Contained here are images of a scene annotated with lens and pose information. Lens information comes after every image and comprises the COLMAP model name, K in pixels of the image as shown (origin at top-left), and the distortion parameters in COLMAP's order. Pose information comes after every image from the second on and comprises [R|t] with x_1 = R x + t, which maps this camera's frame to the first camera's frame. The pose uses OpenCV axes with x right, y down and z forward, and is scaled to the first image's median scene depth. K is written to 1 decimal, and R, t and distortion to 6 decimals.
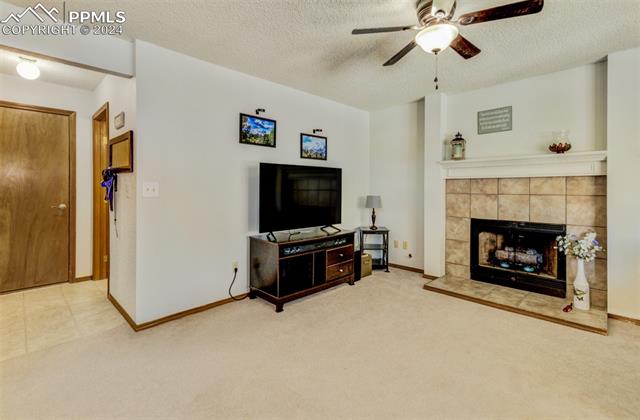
lens RADIAL K [[297.3, 0, 320.9], [0, 297.3, 199.1], [0, 0, 1]] dist [0.014837, 0.000325]
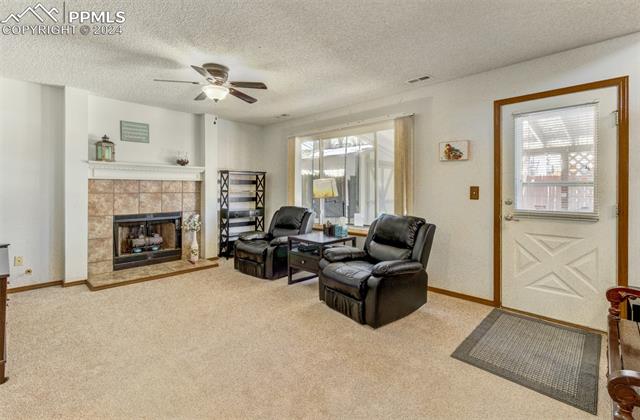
lens RADIAL K [[297.3, 0, 320.9], [0, 297.3, 199.1], [0, 0, 1]] dist [0.014837, 0.000325]
pose [[-0.015349, -0.037536, 0.999177, -0.631951], [0.032333, 0.998754, 0.038017, -0.013510], [-0.999359, 0.032890, -0.014116, 0.263667]]
